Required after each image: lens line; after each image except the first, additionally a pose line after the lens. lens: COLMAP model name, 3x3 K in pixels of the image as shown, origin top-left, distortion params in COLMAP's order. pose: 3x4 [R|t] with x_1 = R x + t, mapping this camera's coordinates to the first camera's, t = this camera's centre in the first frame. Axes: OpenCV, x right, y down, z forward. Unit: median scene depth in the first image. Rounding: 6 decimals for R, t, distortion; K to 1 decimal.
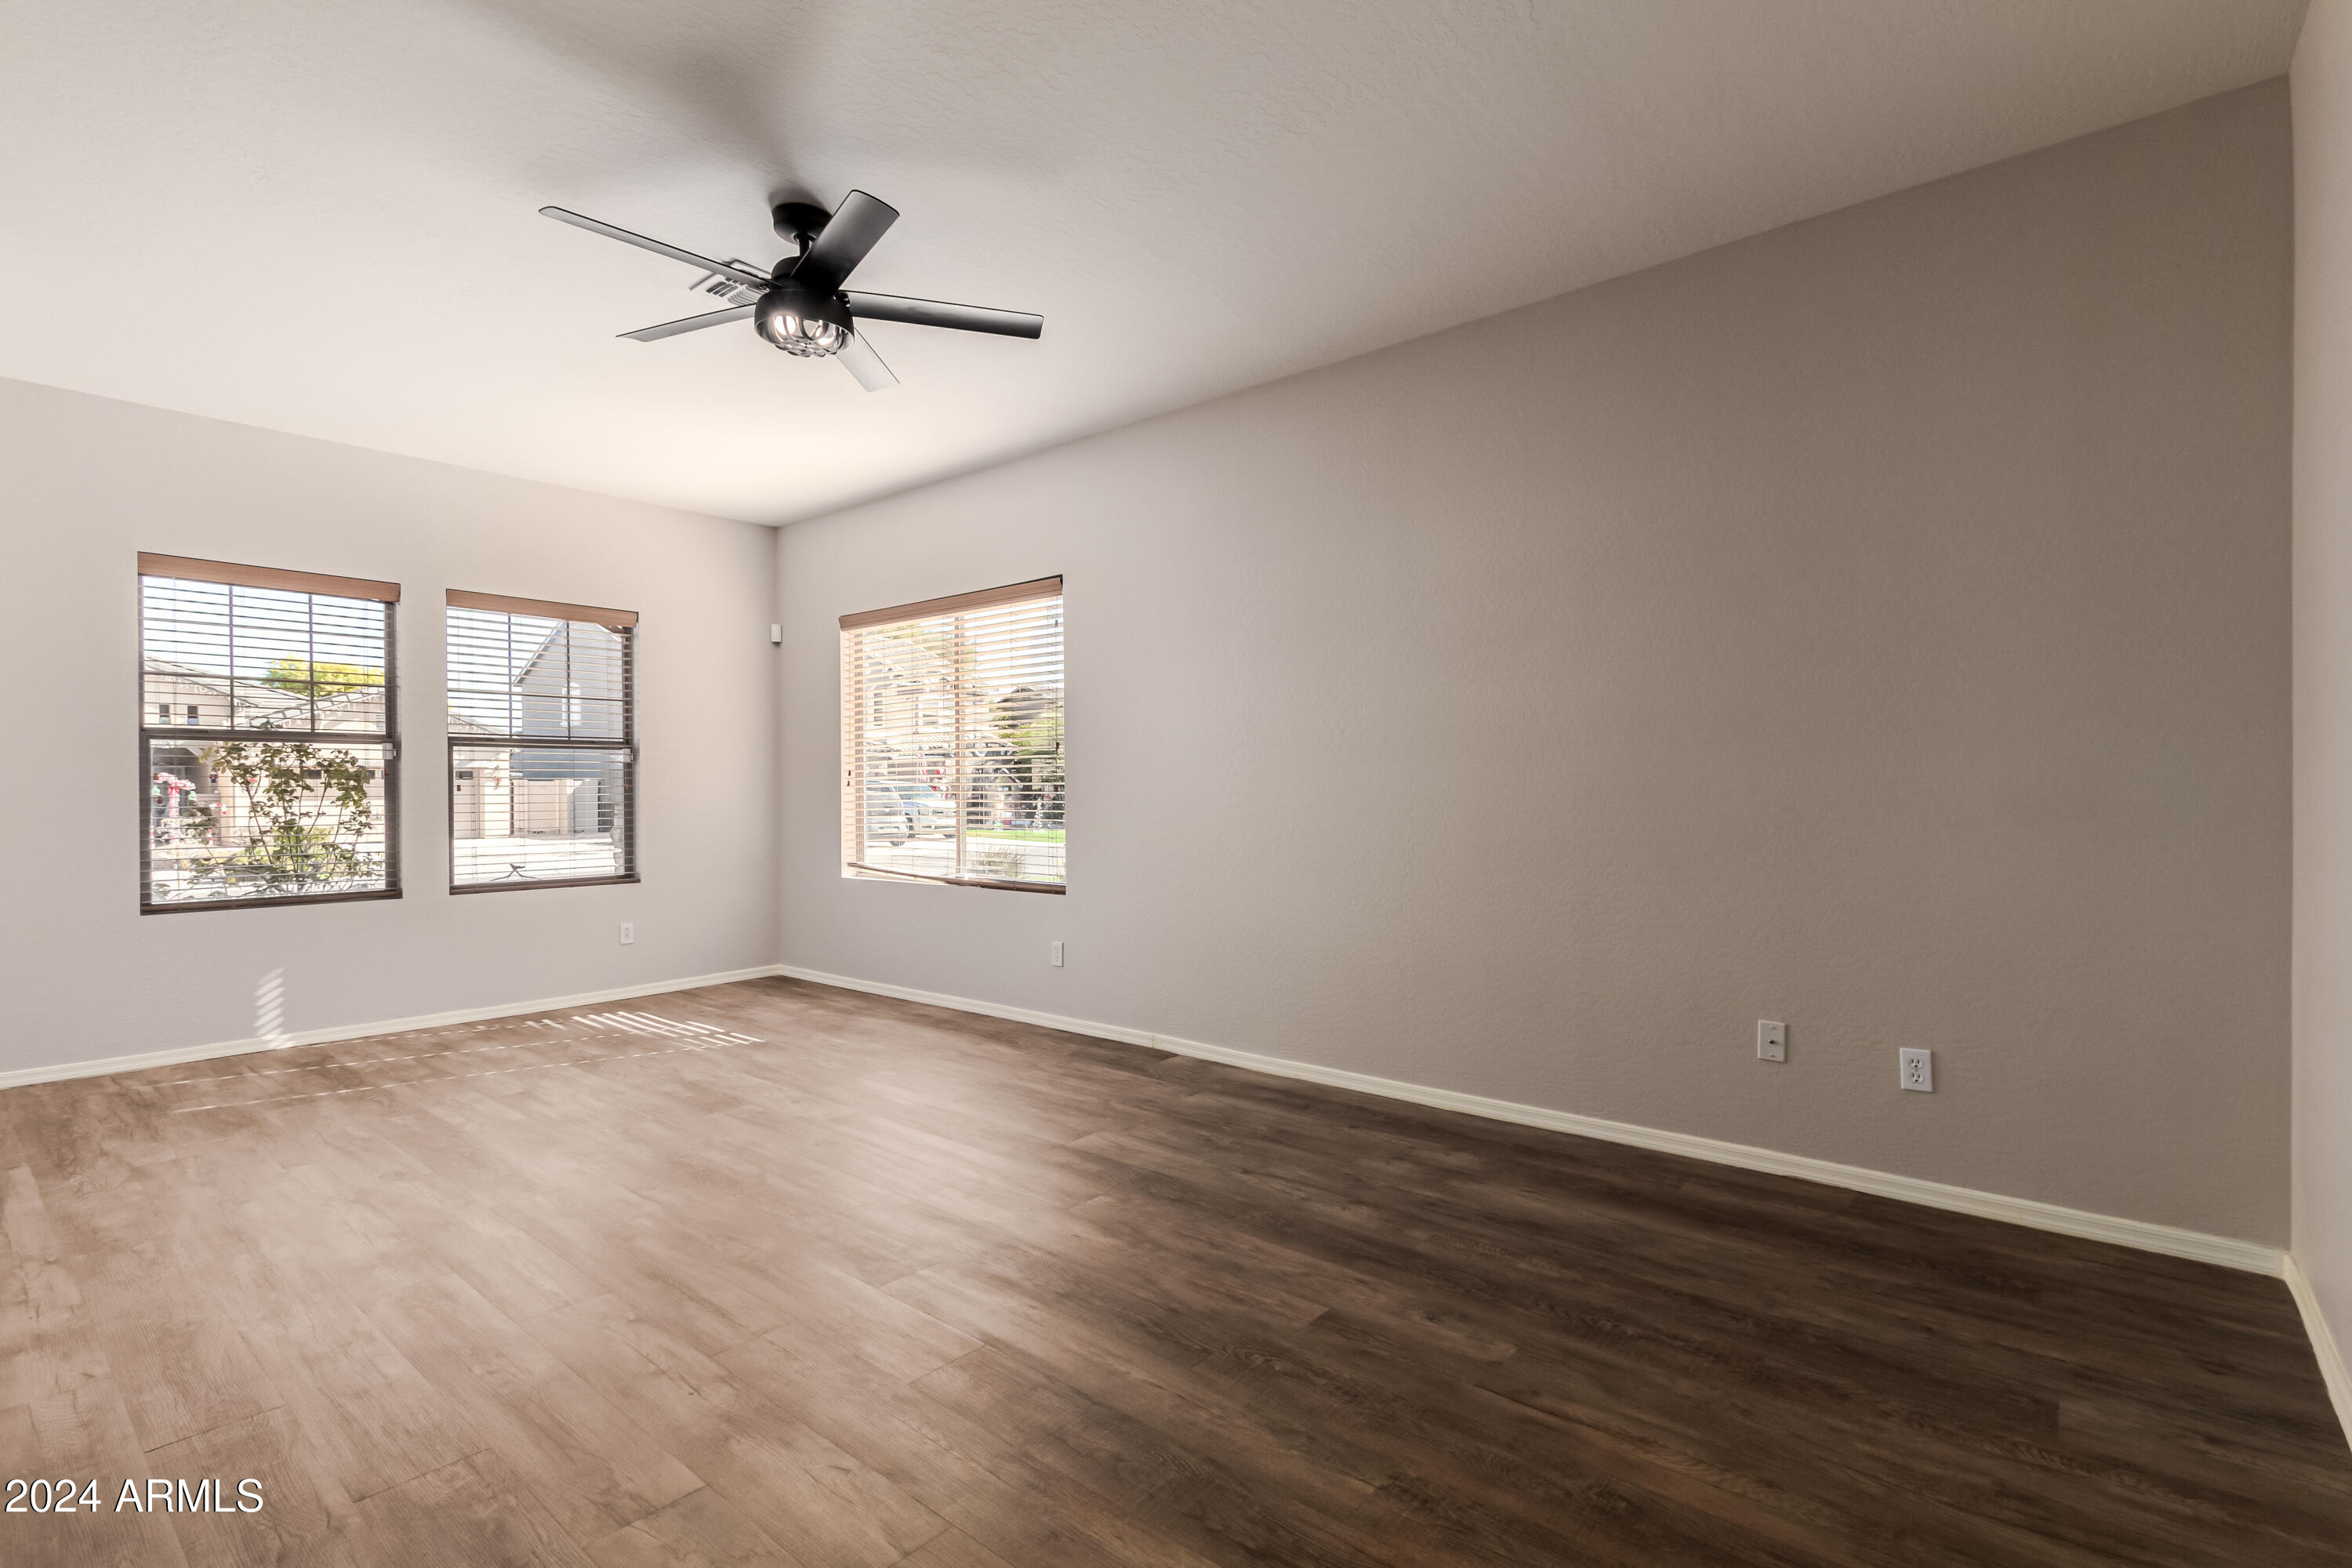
lens RADIAL K [[1071.6, 0, 1193.4], [0, 1071.6, 795.4], [0, 0, 1]] dist [0.004534, -0.000240]
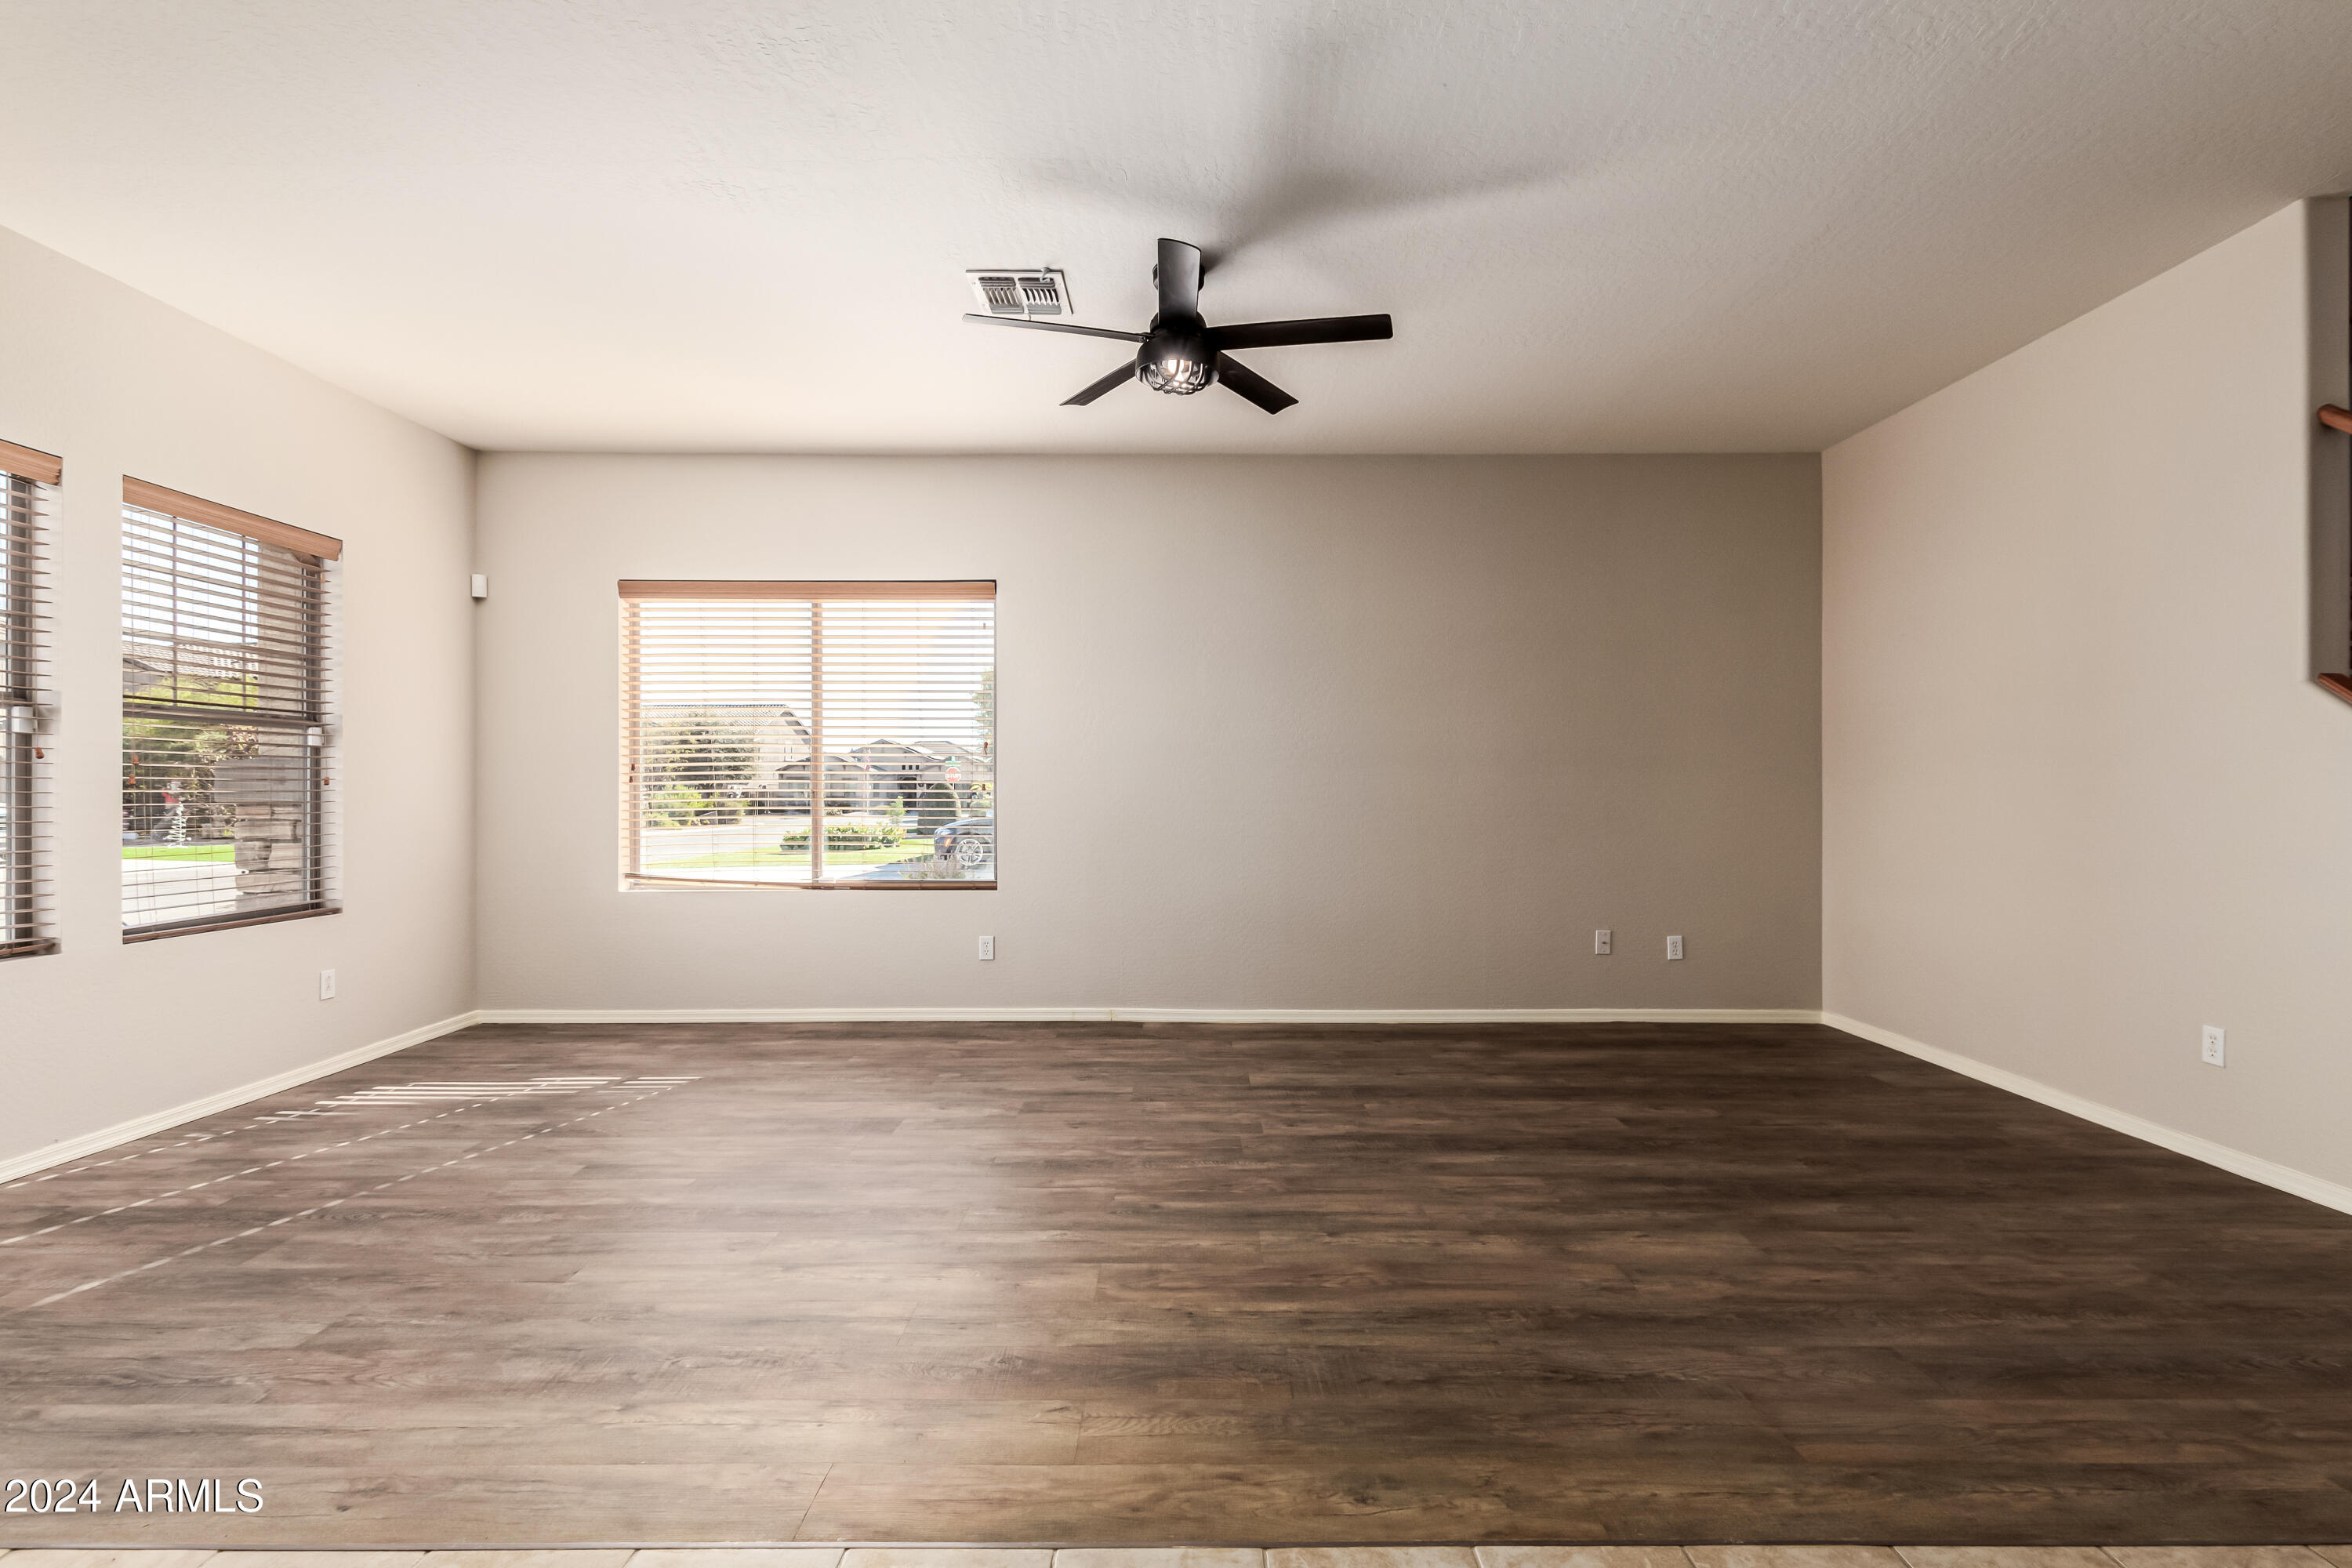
lens RADIAL K [[1071.6, 0, 1188.0], [0, 1071.6, 776.9], [0, 0, 1]] dist [0.004534, -0.000240]
pose [[0.767554, 0.013883, 0.640834, -0.637696], [-0.000881, 0.999787, -0.020604, 0.005187], [-0.640984, 0.015250, 0.767403, 0.086385]]
